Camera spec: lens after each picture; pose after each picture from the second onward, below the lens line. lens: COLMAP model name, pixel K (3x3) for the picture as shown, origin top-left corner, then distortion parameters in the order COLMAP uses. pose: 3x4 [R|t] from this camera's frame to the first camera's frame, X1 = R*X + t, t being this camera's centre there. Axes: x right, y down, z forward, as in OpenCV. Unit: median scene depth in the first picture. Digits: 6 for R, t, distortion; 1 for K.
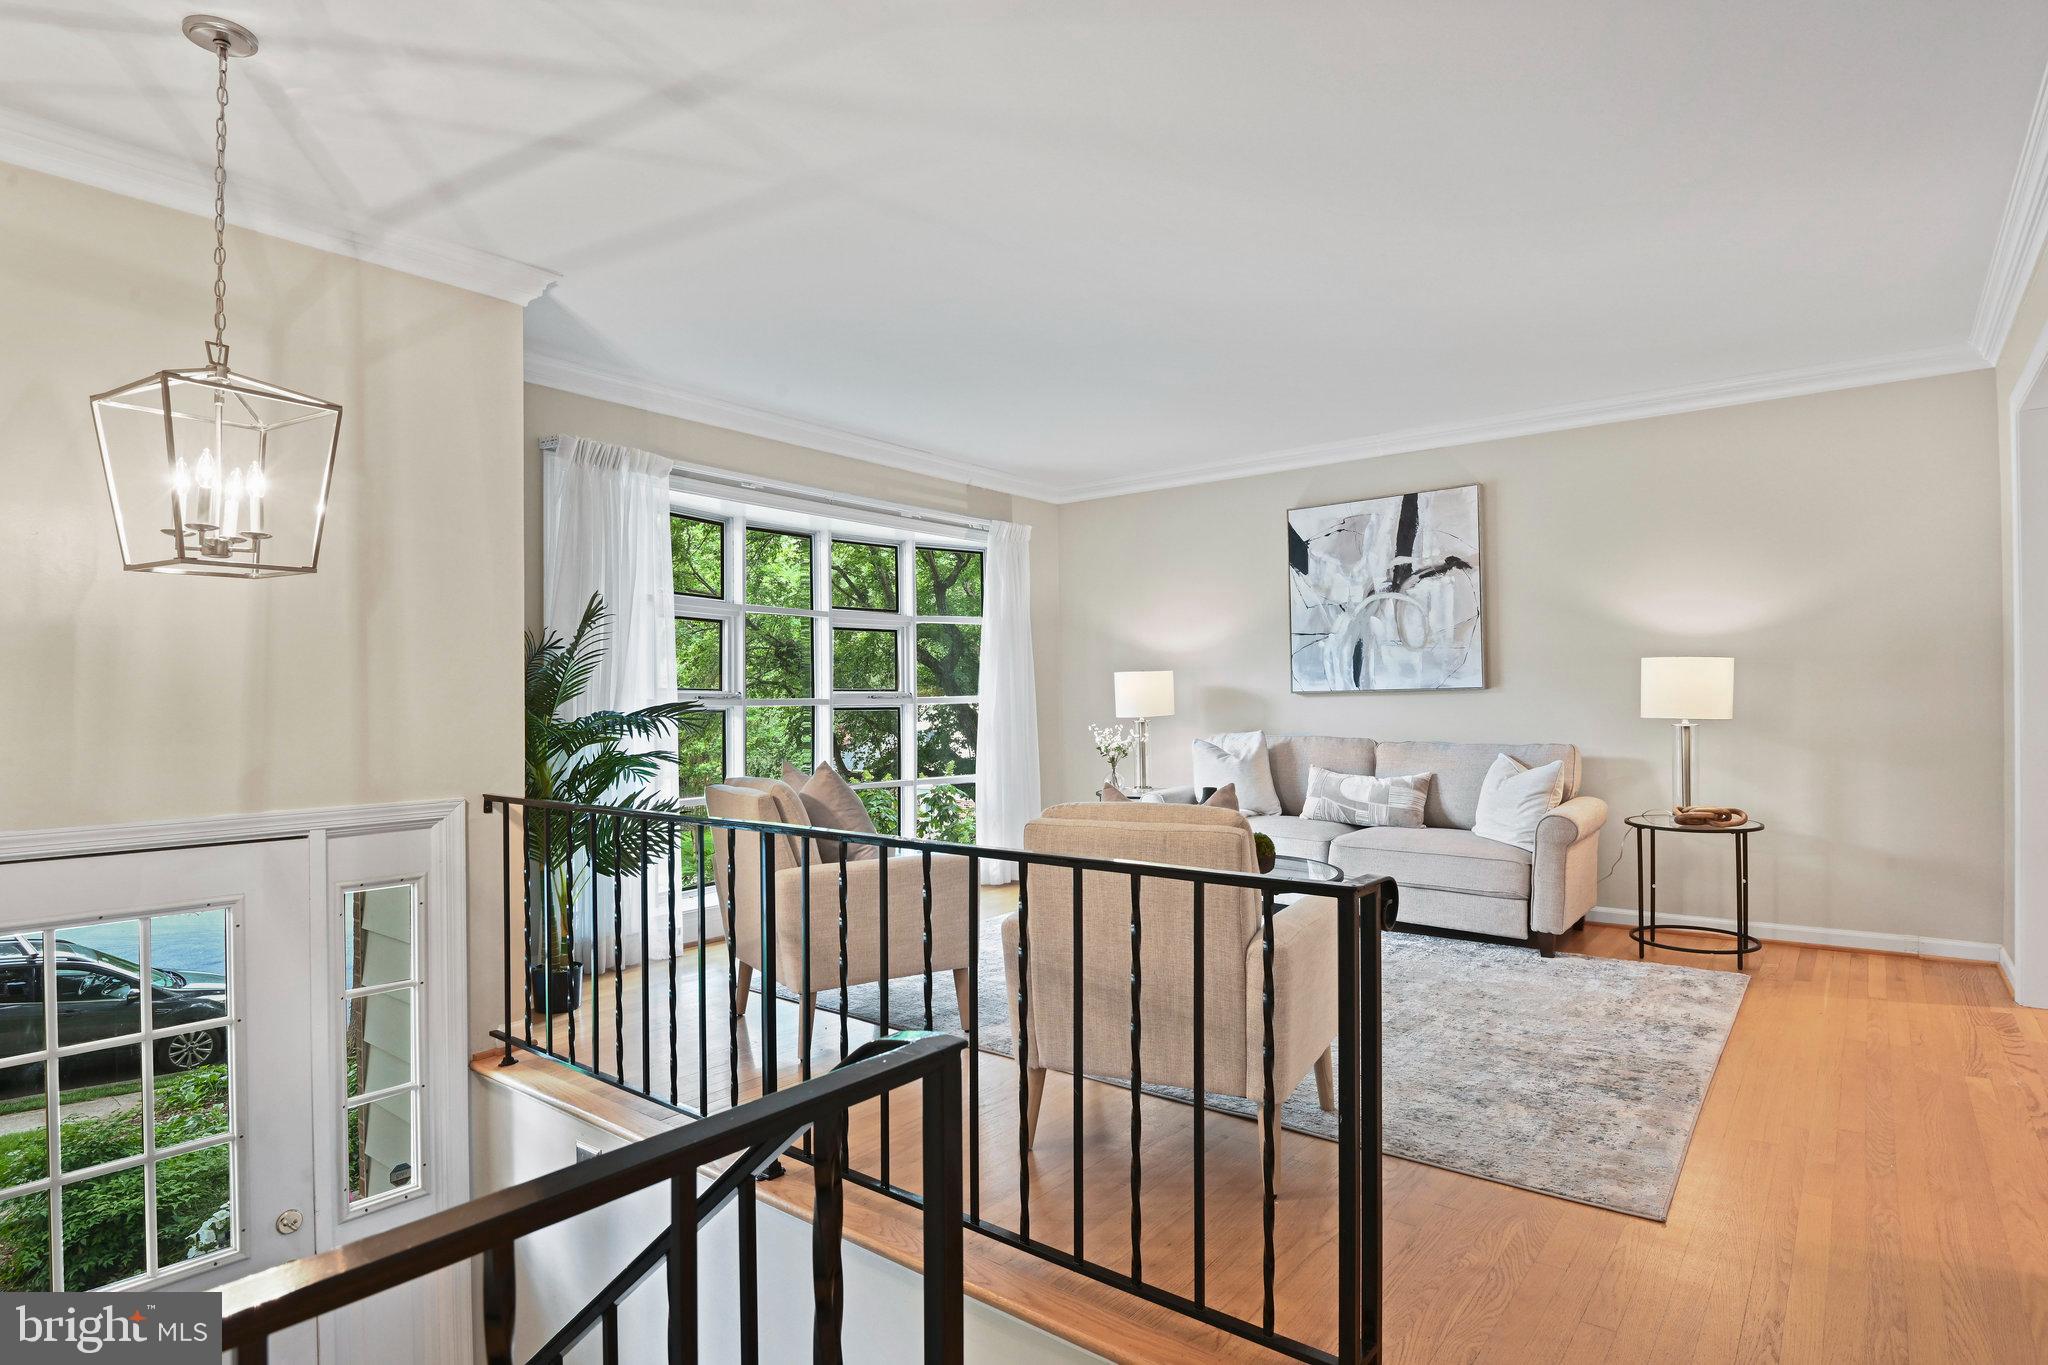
lens RADIAL K [[1102.6, 0, 1032.5], [0, 1102.6, 677.3], [0, 0, 1]] dist [-0.006163, -0.002603]
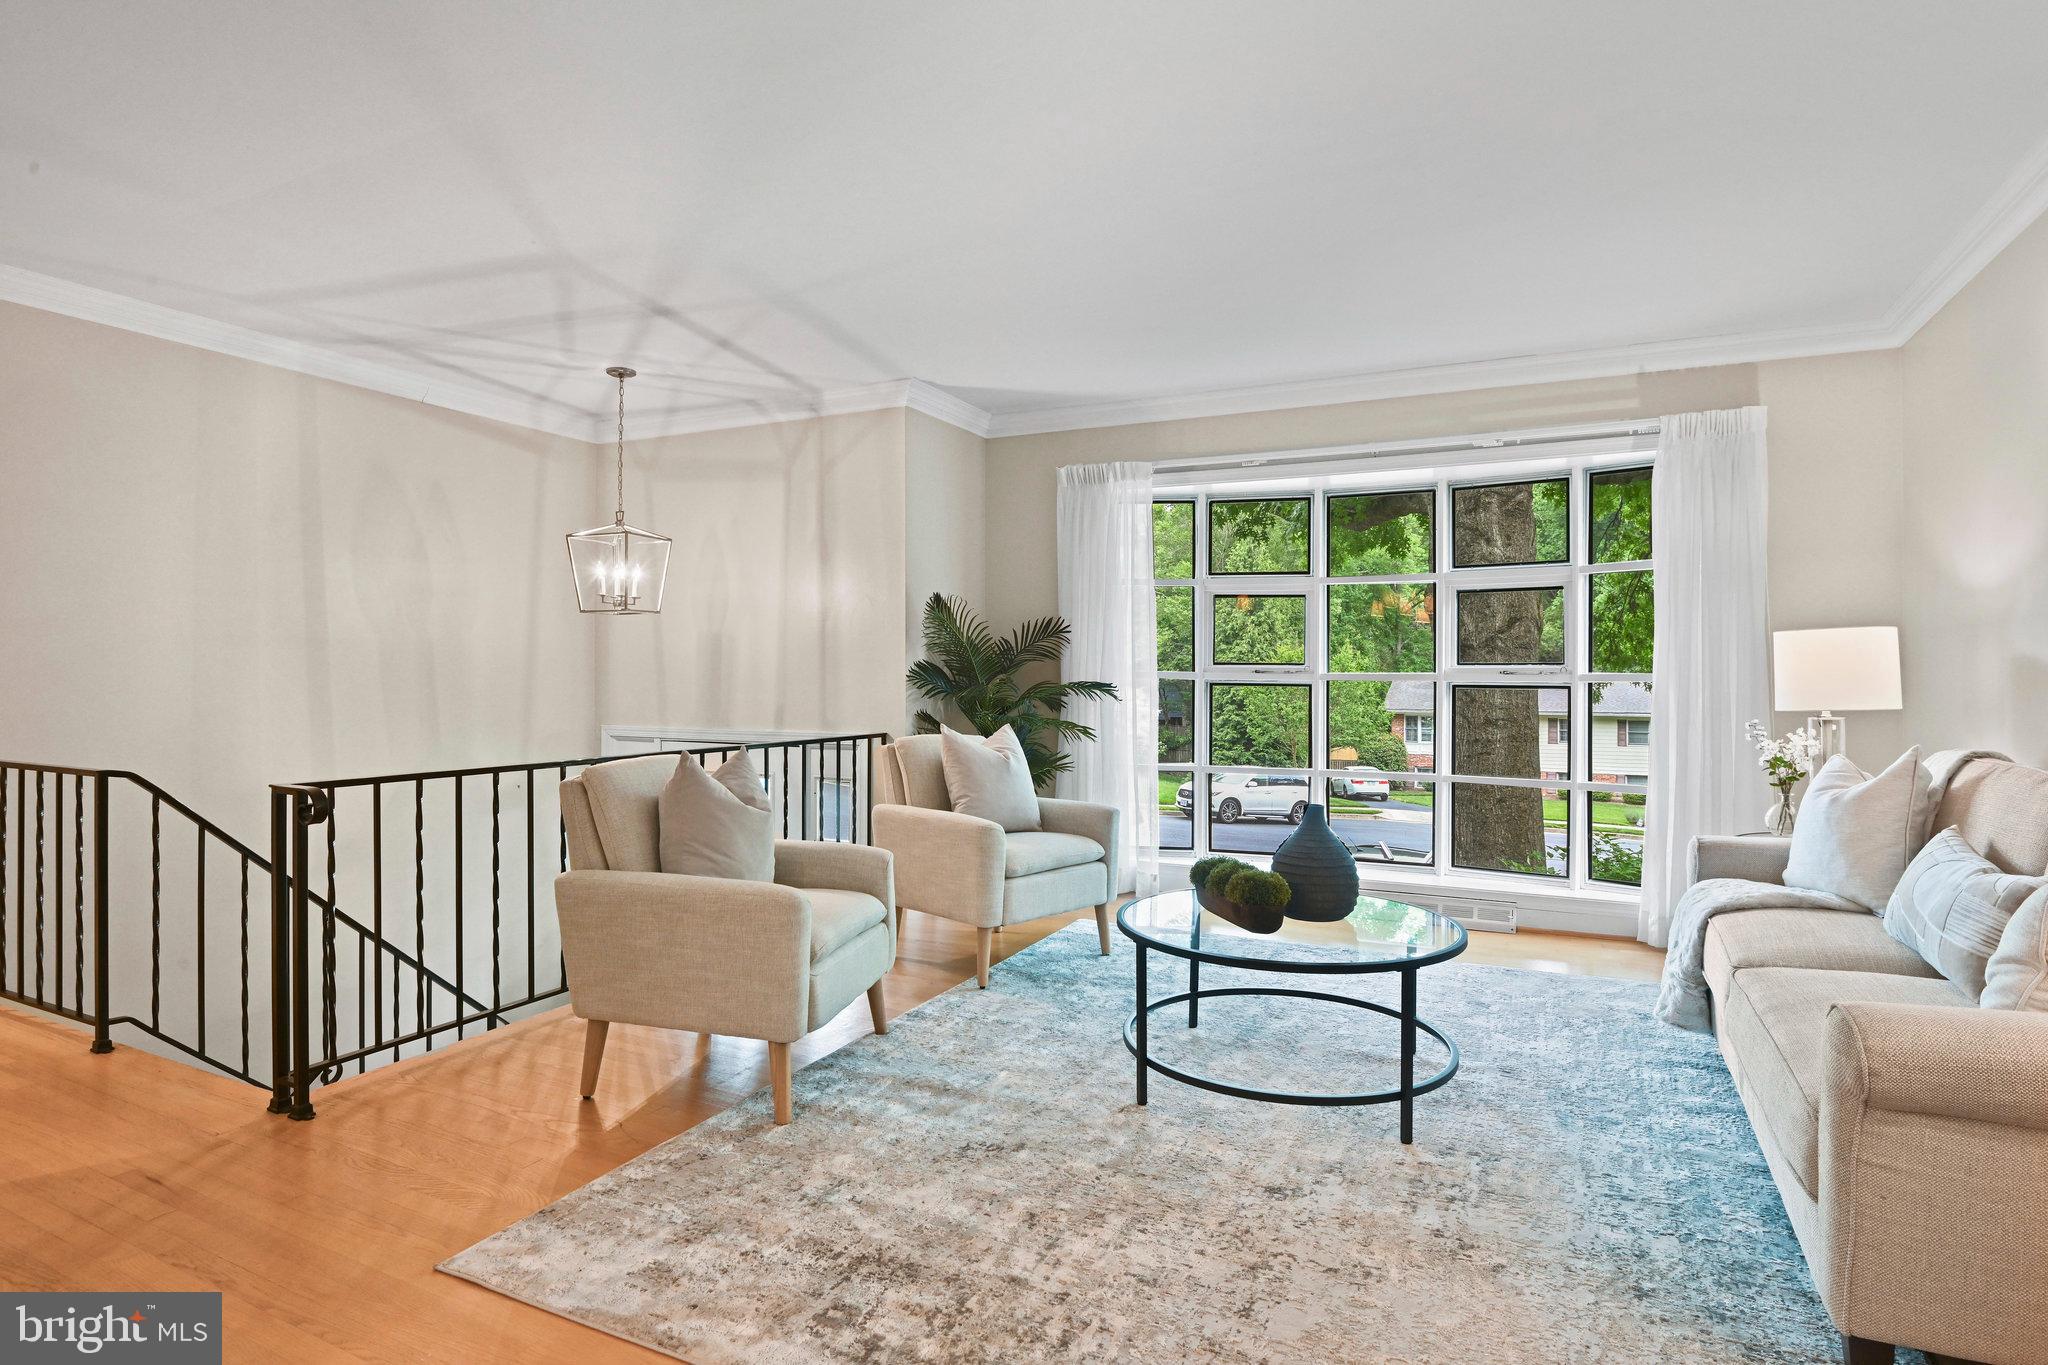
lens RADIAL K [[1102.6, 0, 1032.5], [0, 1102.6, 677.3], [0, 0, 1]] dist [-0.006163, -0.002603]
pose [[0.208181, 0.010666, -0.978032, 0.806475], [0.016508, 0.999760, 0.014417, 0.009154], [0.977951, -0.019147, 0.207955, 0.660051]]
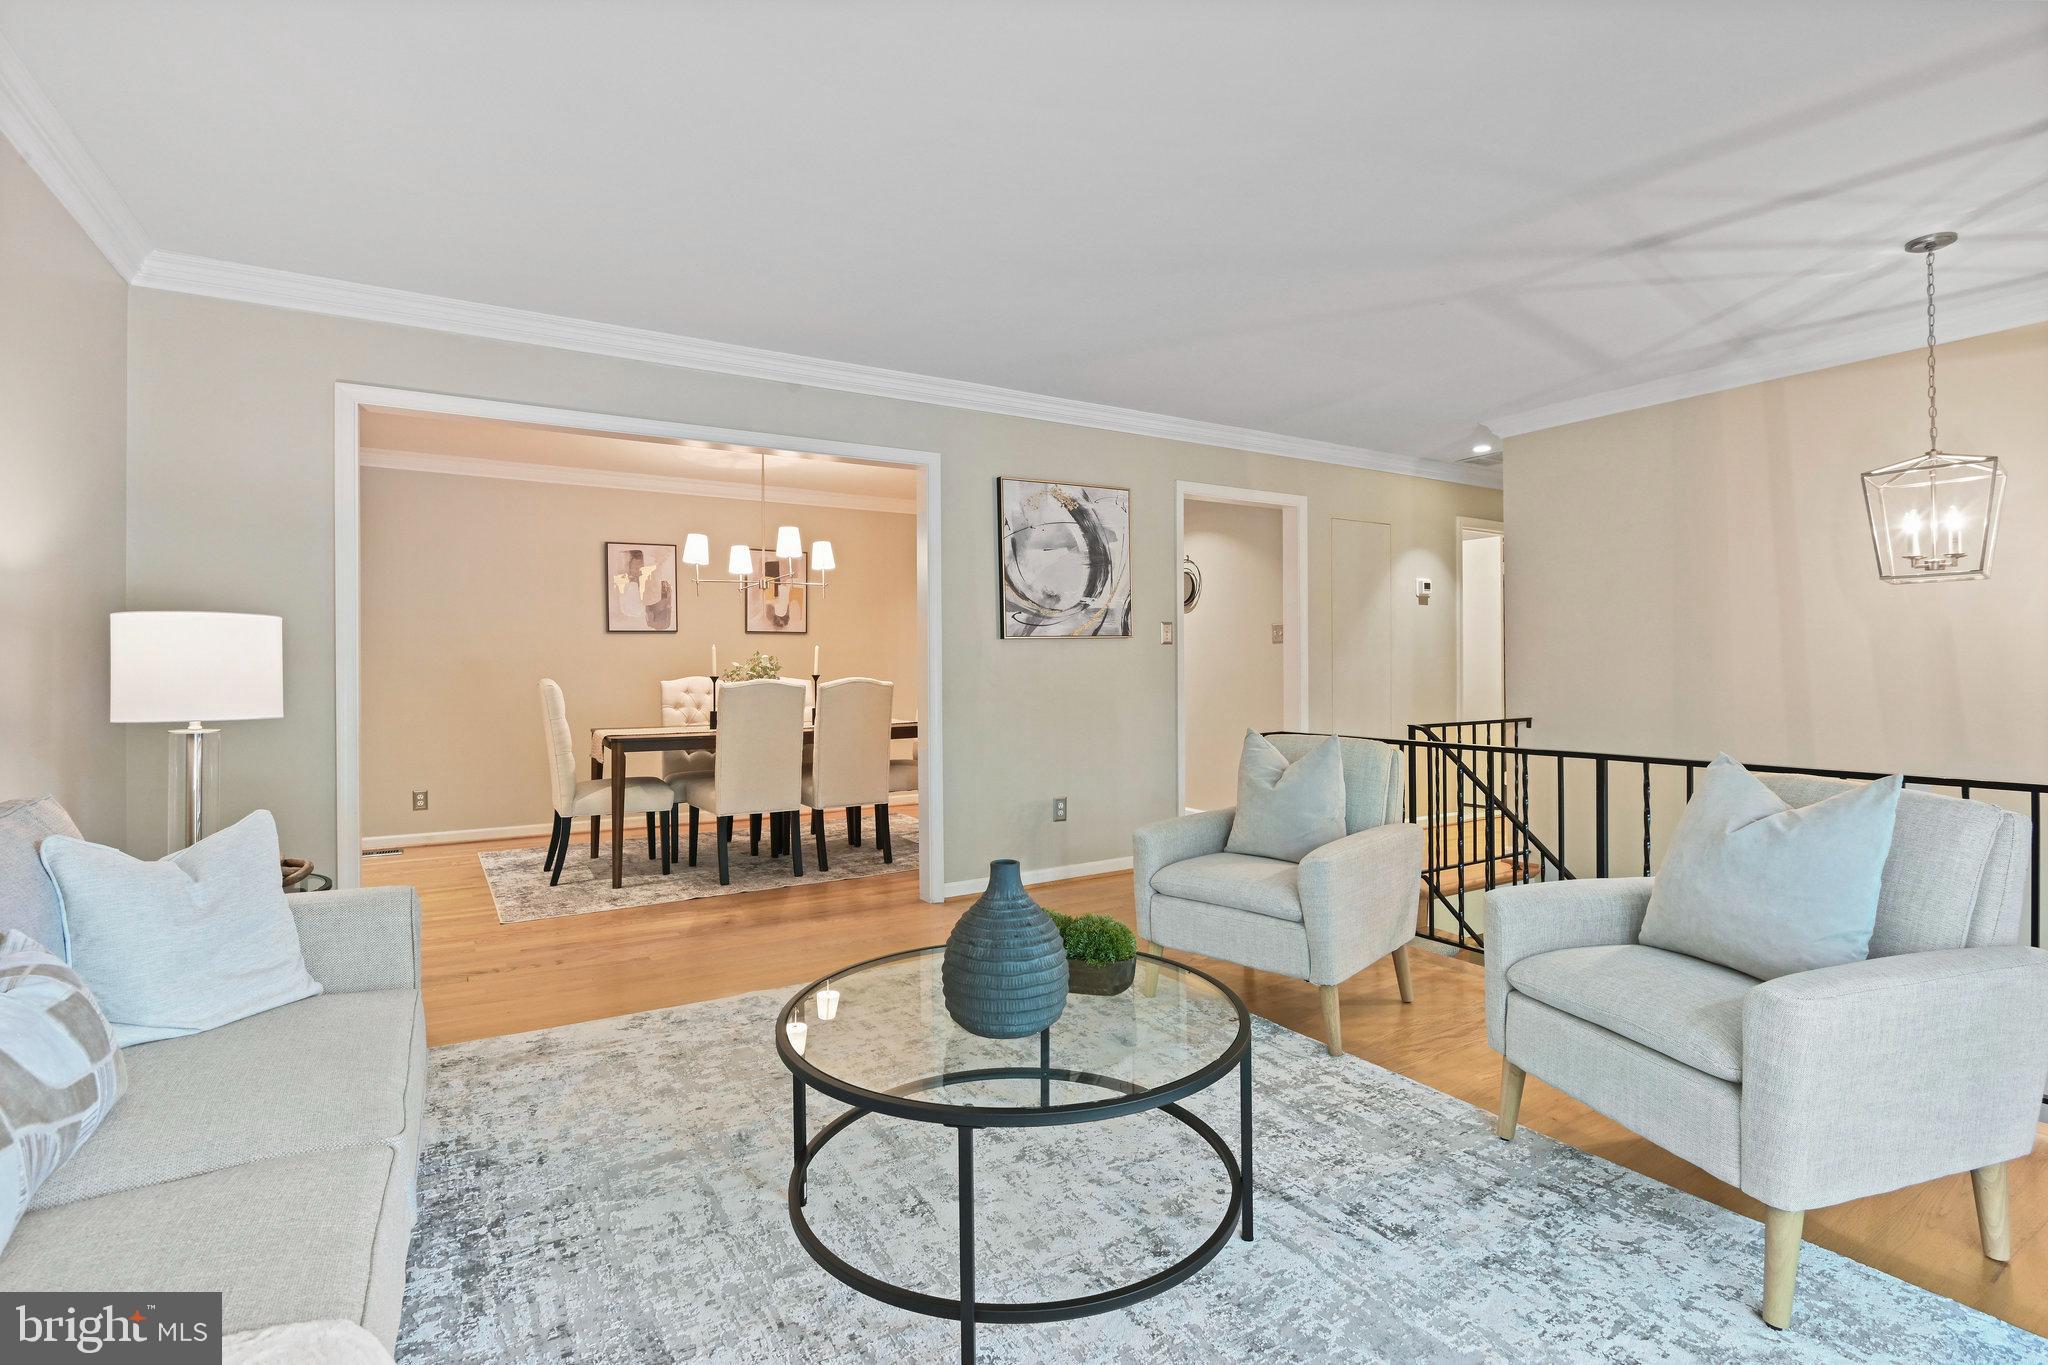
lens RADIAL K [[959.1, 0, 1011.1], [0, 959.1, 662.7], [0, 0, 1]] dist [-0.004081, -0.008607]
pose [[-0.926685, 0.019687, 0.375322, -0.001402], [0.009772, 0.999552, -0.028304, 0.026385], [-0.375711, -0.022561, -0.926462, 1.360719]]
